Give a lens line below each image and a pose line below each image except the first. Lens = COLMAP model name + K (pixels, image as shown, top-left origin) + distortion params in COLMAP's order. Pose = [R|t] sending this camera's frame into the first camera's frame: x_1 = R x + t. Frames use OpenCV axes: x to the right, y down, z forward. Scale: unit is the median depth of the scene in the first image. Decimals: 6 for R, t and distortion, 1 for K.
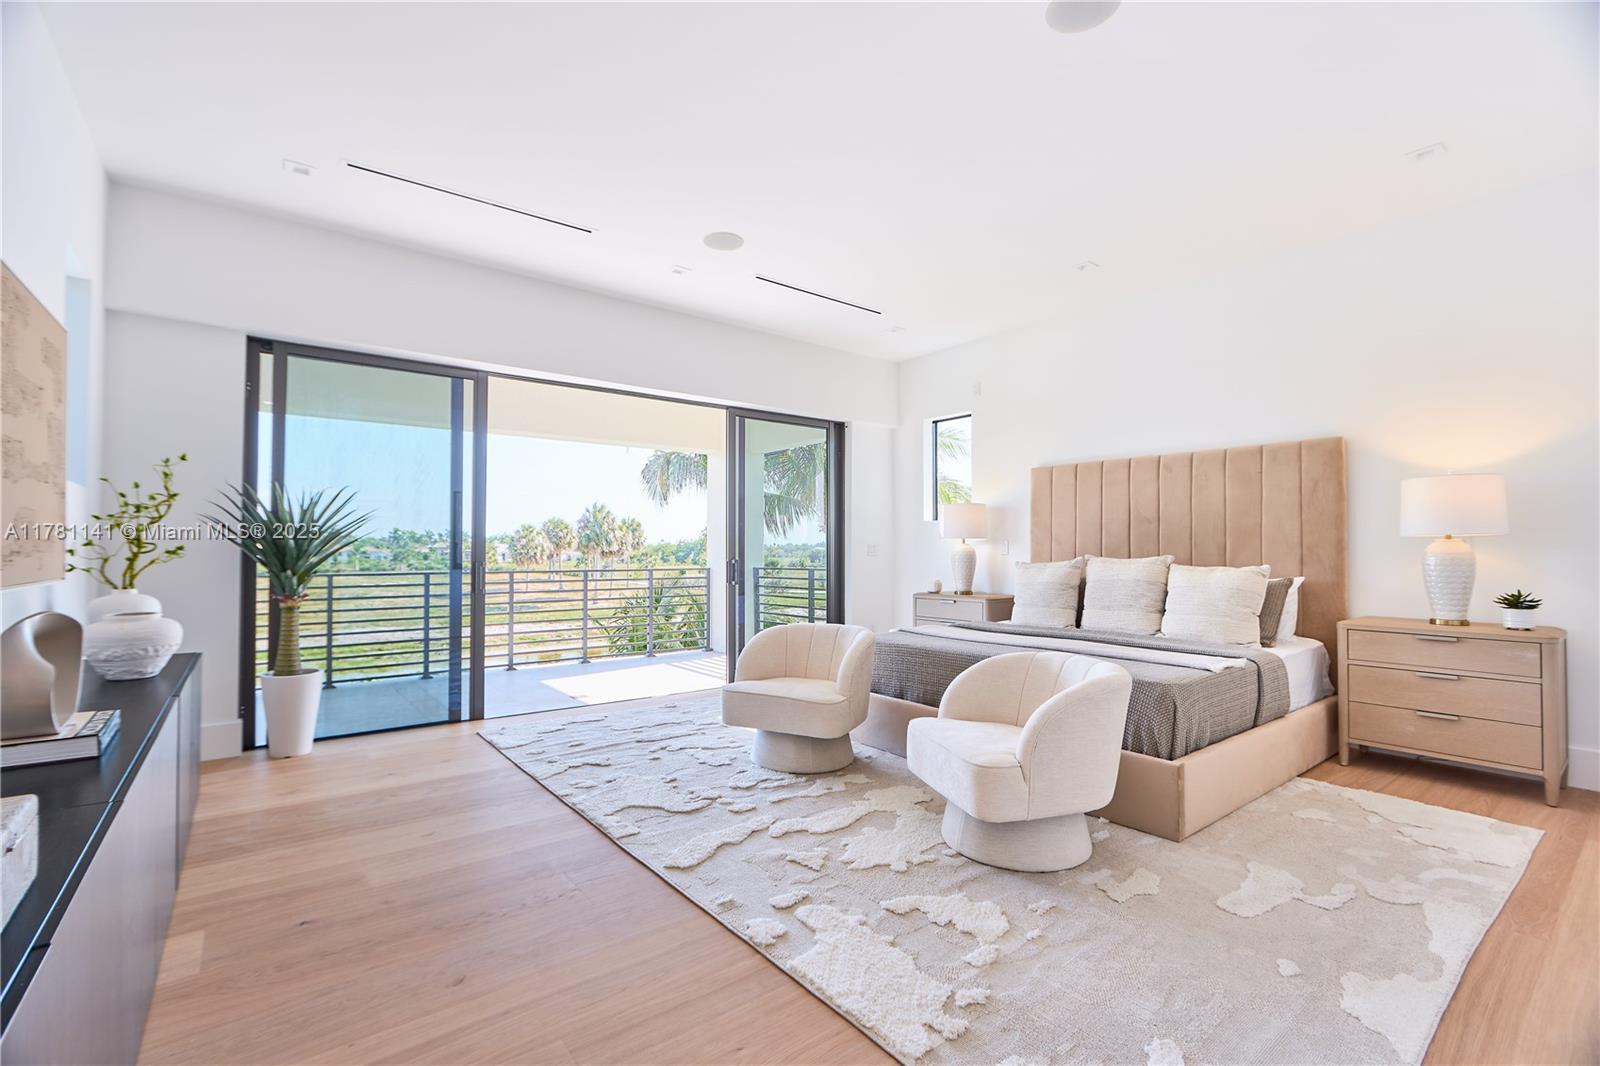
lens RADIAL K [[730.0, 0, 800.0], [0, 730.0, 533.0], [0, 0, 1]] dist [-0.001283, -0.000172]
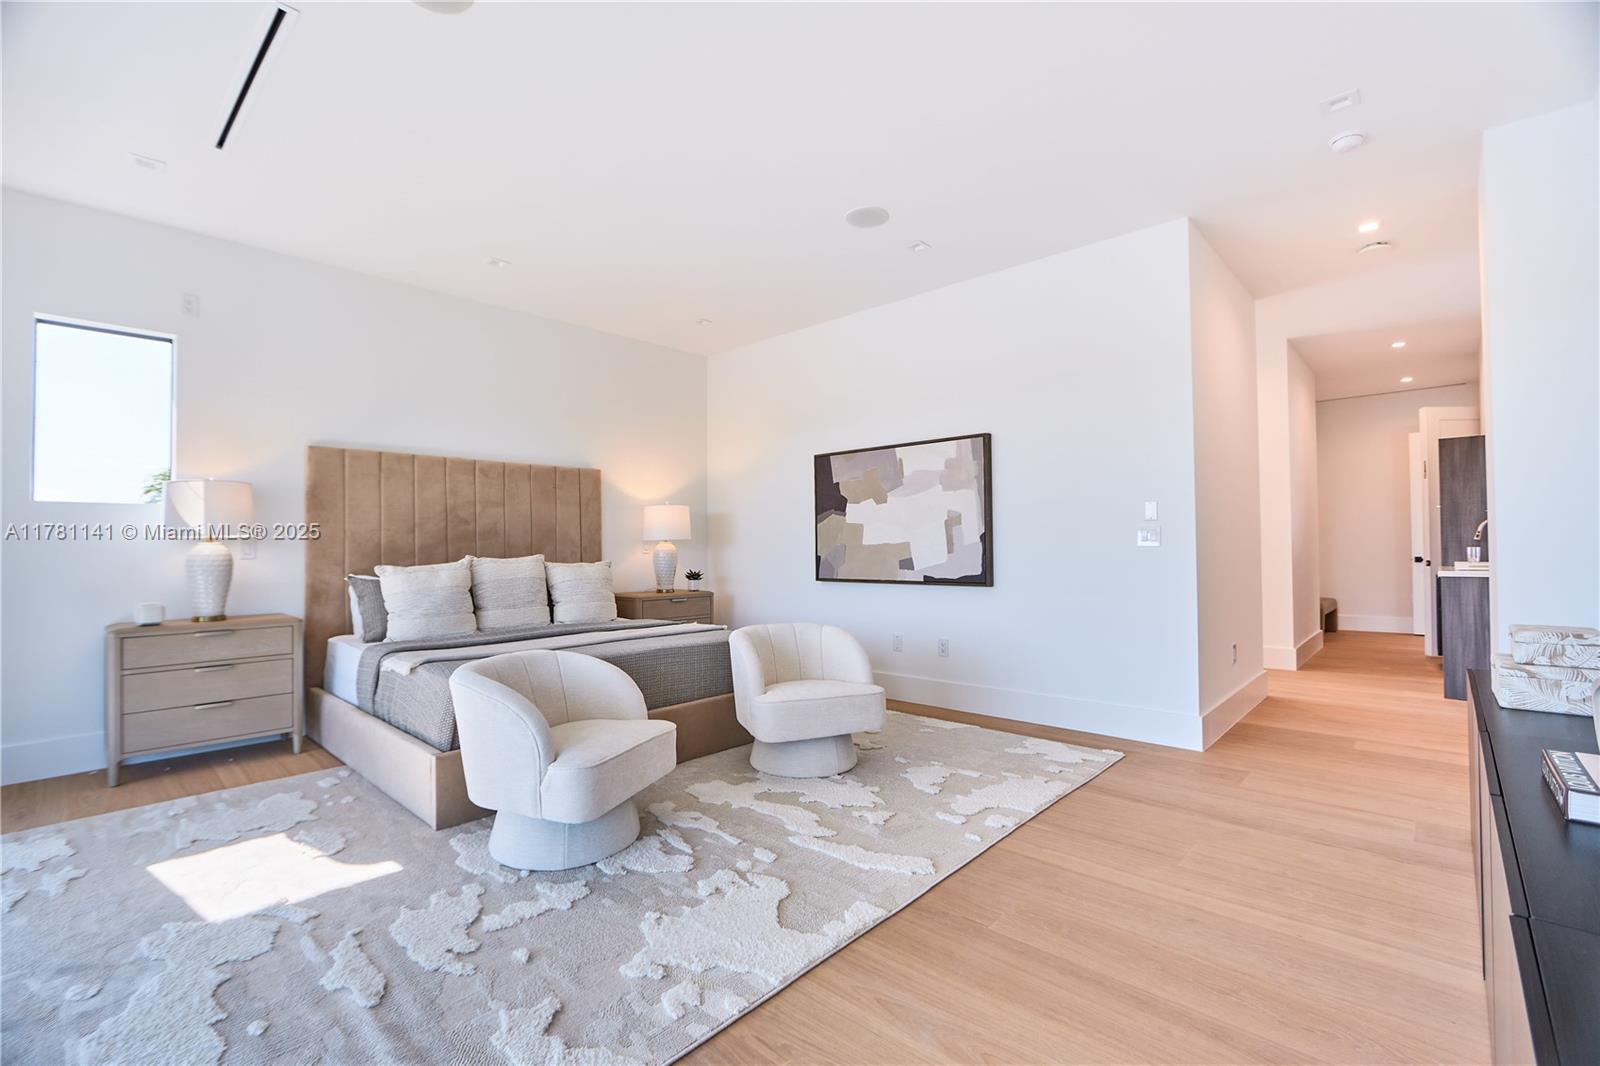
lens RADIAL K [[703.0, 0, 801.3], [0, 703.0, 540.5], [0, 0, 1]] dist [0.001755, 0.000557]
pose [[-0.167480, 0.007681, 0.985846, -0.654376], [-0.016274, 0.999812, -0.010554, 0.013929], [-0.985741, -0.017811, -0.167324, 0.803915]]
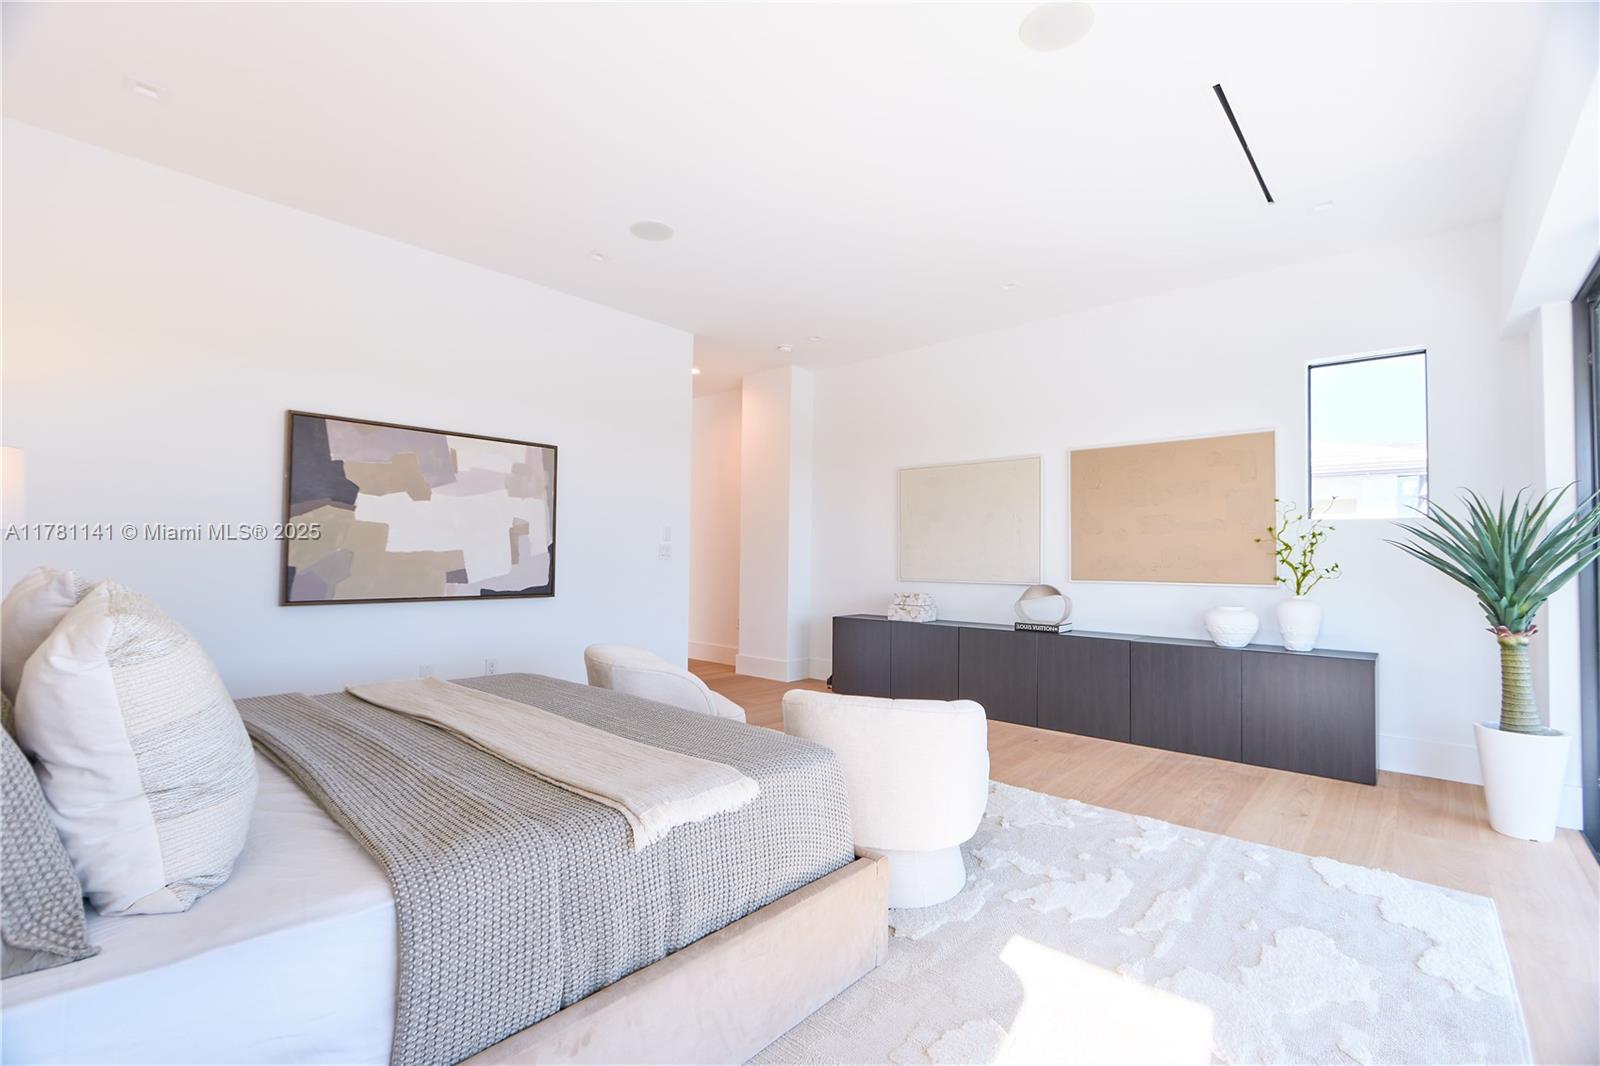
lens RADIAL K [[673.8, 0, 800.0], [0, 673.8, 533.0], [0, 0, 1]] dist [-0.004276, -0.000318]
pose [[-0.983959, -0.020305, -0.177233, 0.178498], [-0.009520, 0.998062, -0.061497, 0.030724], [0.178139, -0.058823, -0.982246, 1.453794]]
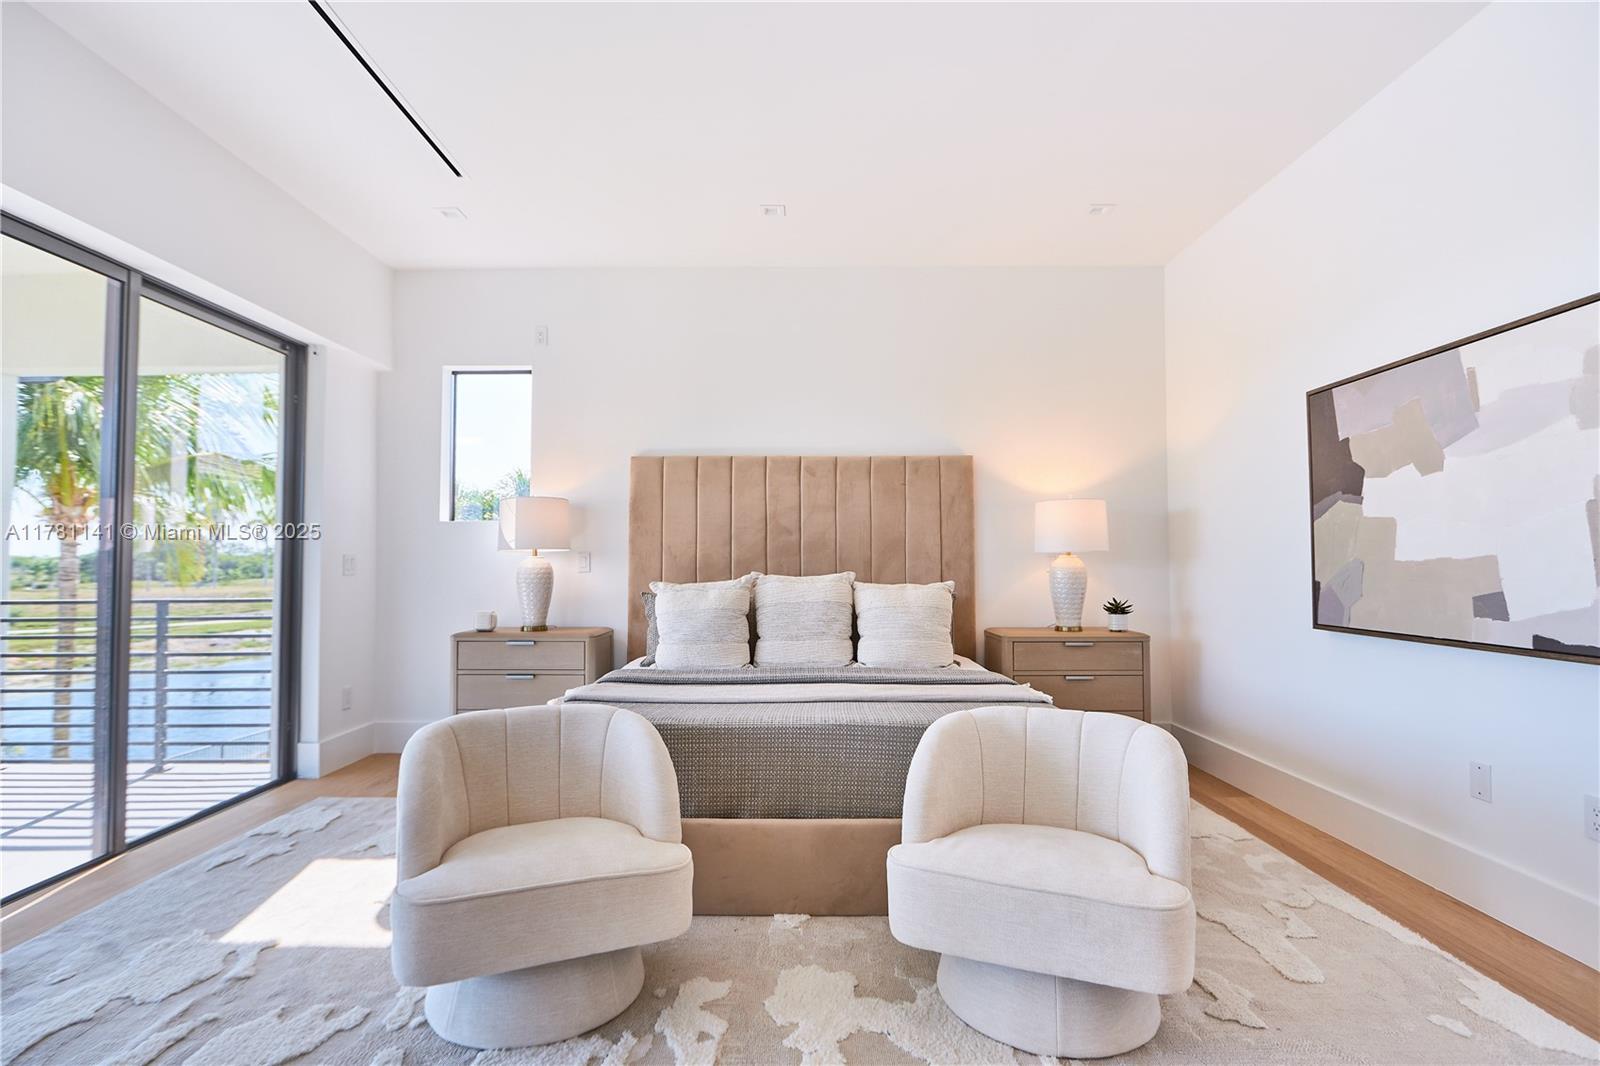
lens RADIAL K [[801.0, 0, 800.0], [0, 801.0, 533.0], [0, 0, 1]] dist [-0.011795, 0.001705]
pose [[0.613948, 0.025414, 0.788938, -0.292175], [-0.016096, 0.999677, -0.019676, 0.004127], [-0.789183, -0.000618, 0.614158, 0.471965]]
